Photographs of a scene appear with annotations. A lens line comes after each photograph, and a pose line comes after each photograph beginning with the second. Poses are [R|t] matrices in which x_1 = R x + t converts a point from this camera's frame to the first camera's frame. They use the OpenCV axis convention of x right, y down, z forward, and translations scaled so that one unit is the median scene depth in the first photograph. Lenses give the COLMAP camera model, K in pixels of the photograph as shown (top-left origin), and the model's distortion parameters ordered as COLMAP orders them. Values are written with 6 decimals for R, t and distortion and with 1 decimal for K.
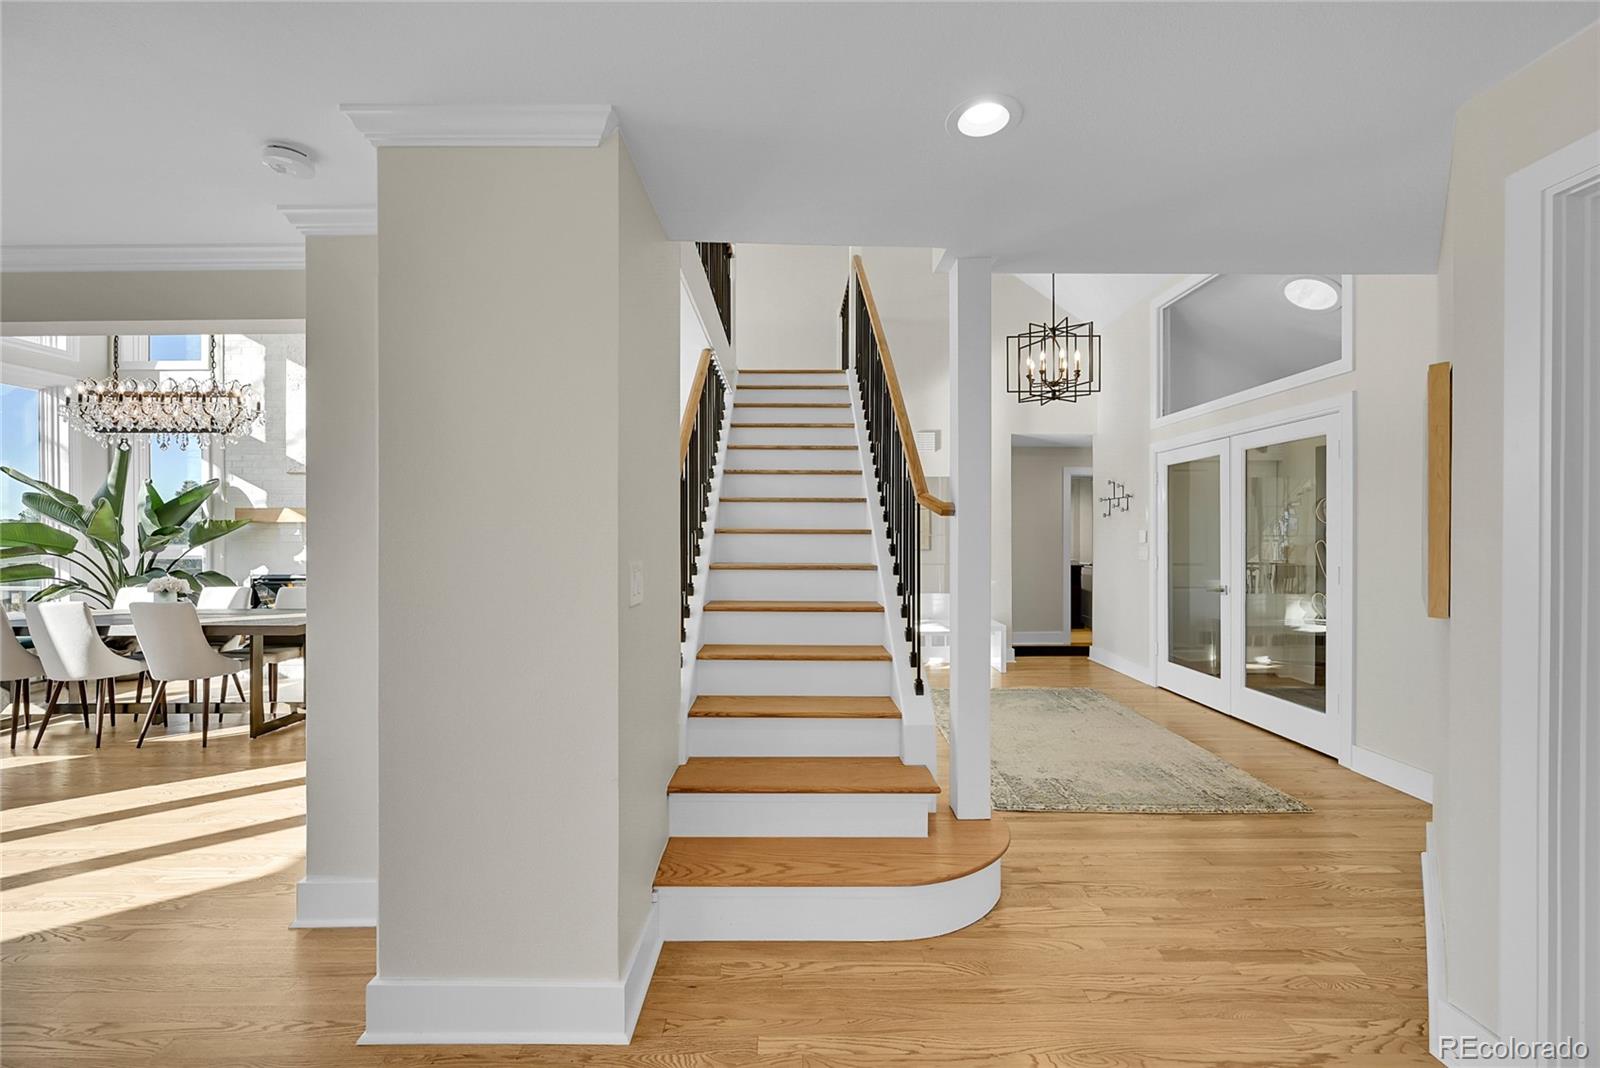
lens RADIAL K [[643.4, 0, 801.0], [0, 643.4, 547.4], [0, 0, 1]] dist [-0.000620, 0.000295]
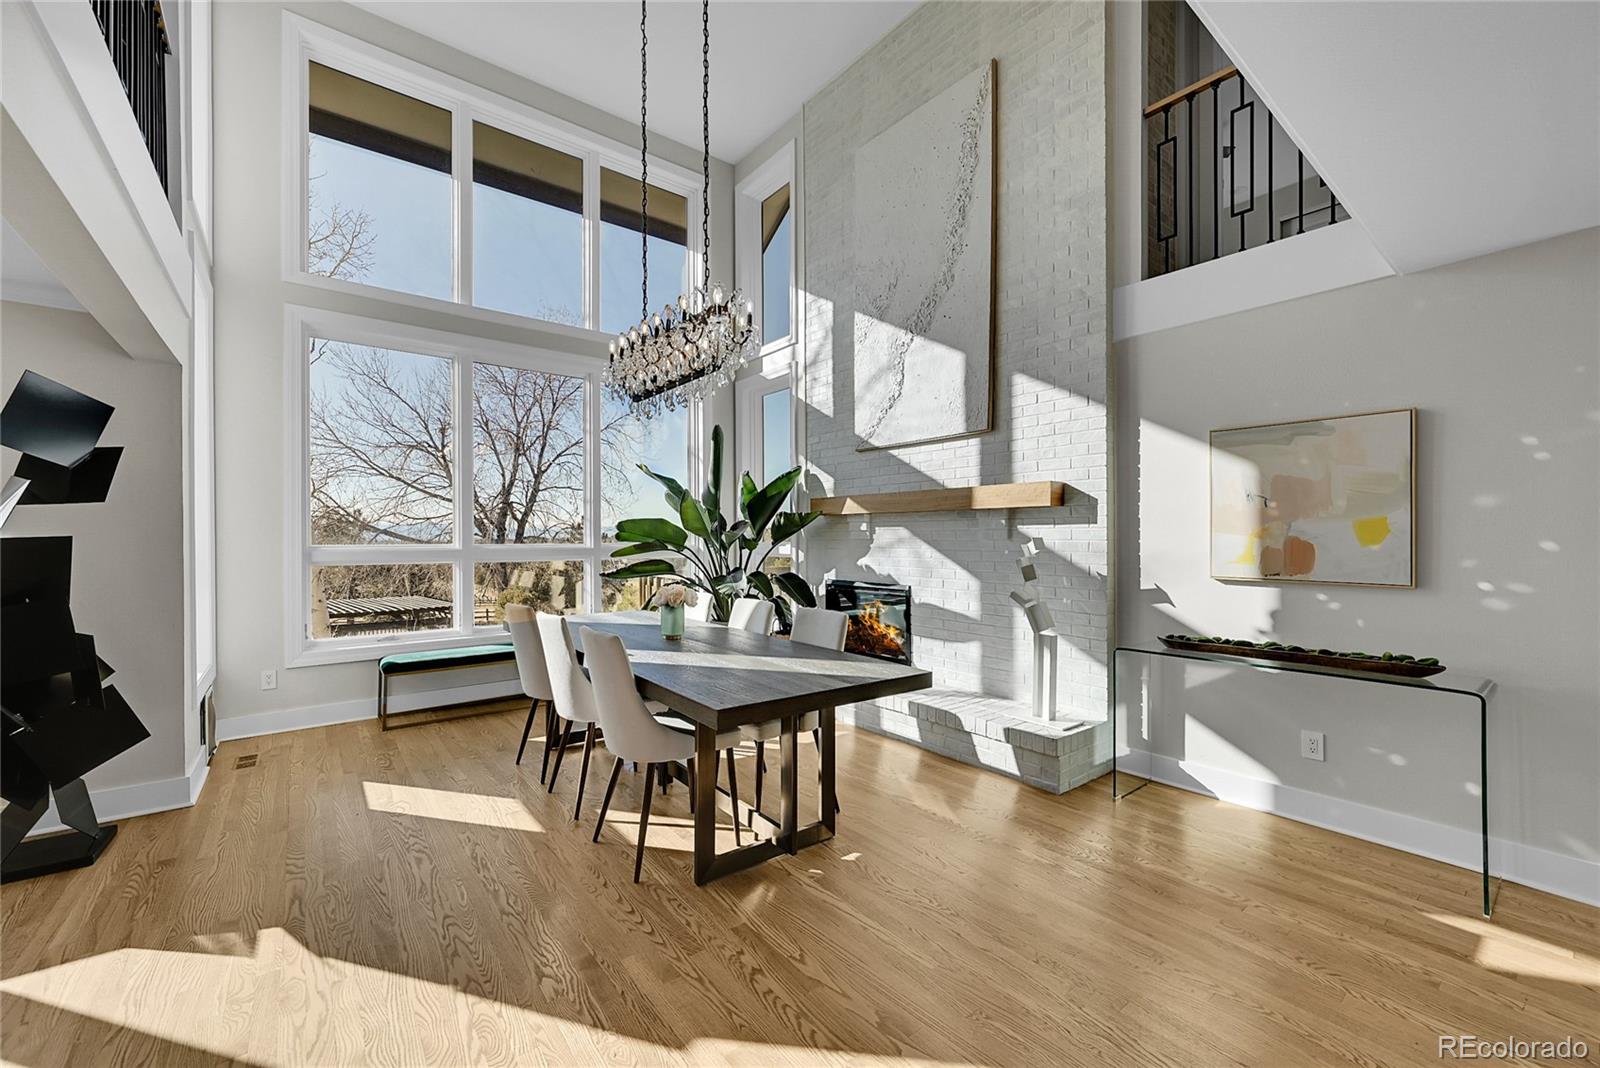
lens RADIAL K [[634.3, 0, 792.8], [0, 634.3, 534.9], [0, 0, 1]] dist [0.000467, -0.000009]
pose [[0.615319, -0.004148, -0.788267, -0.271206], [-0.012512, 0.999809, -0.015028, -0.000360], [0.788179, 0.019110, 0.615149, 0.534870]]
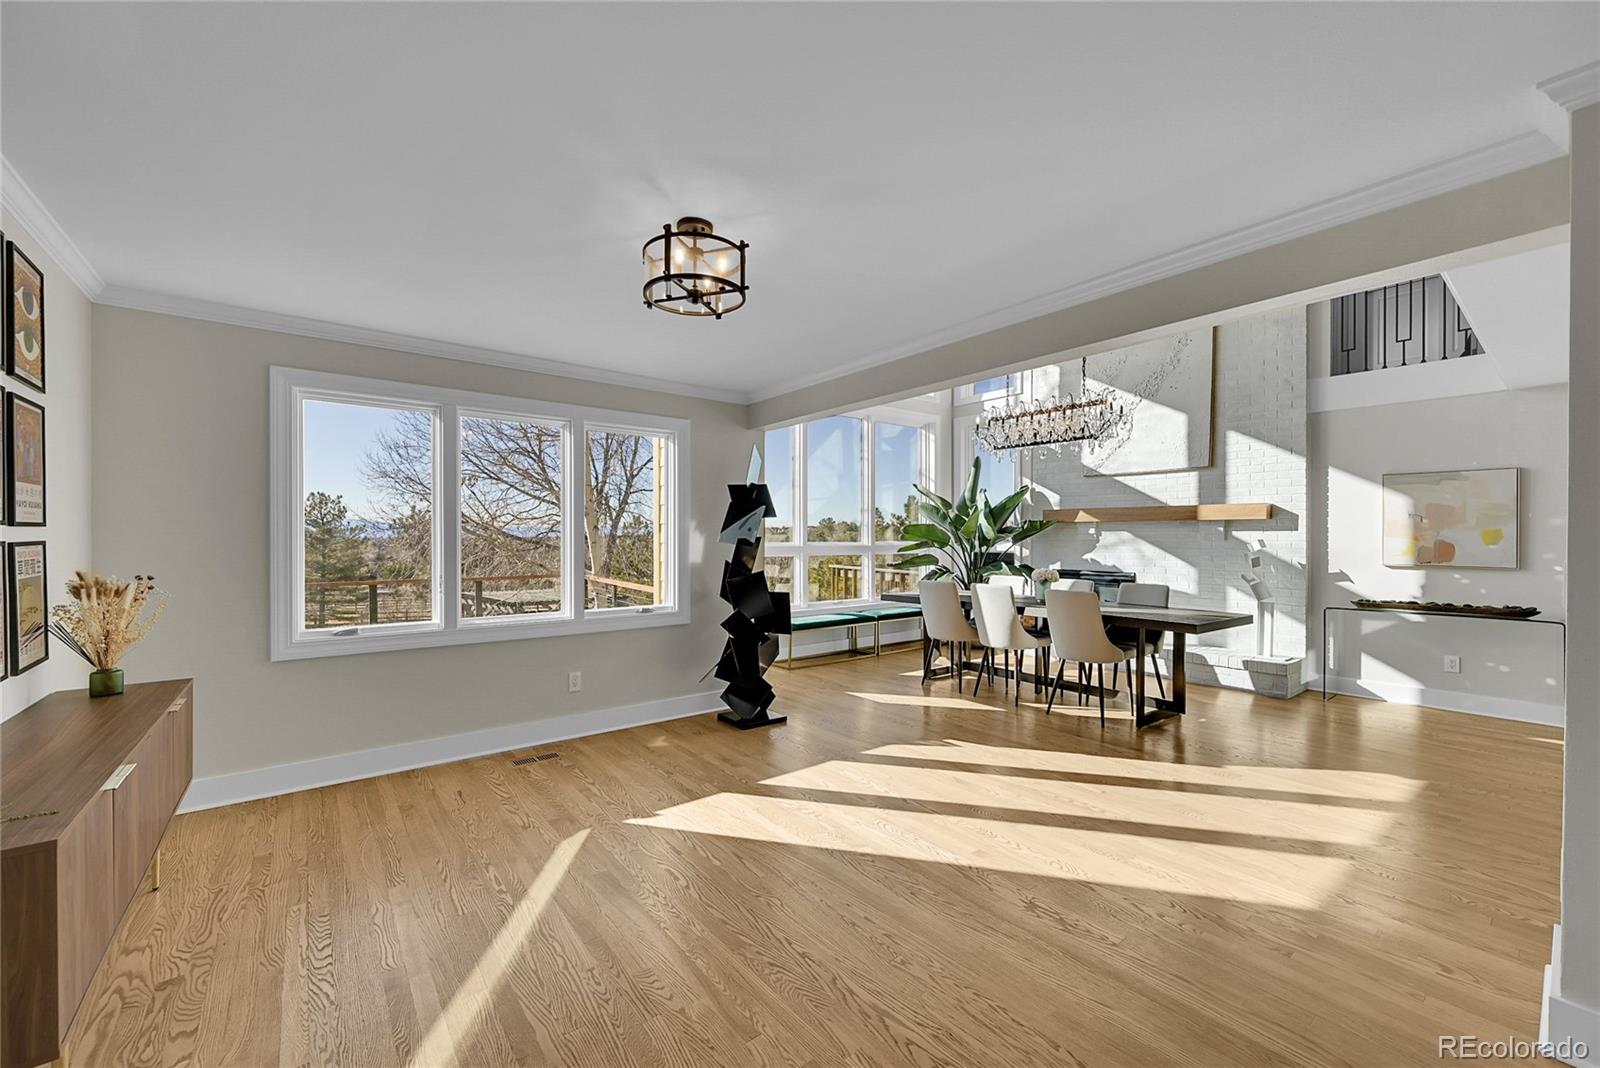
lens RADIAL K [[630.0, 0, 803.6], [0, 630.0, 537.4], [0, 0, 1]] dist [-0.001734, -0.000064]
pose [[0.622580, 0.002358, -0.782552, -0.297377], [-0.018908, 0.999749, -0.012030, 0.011498], [0.782327, 0.022286, 0.622469, -0.048855]]
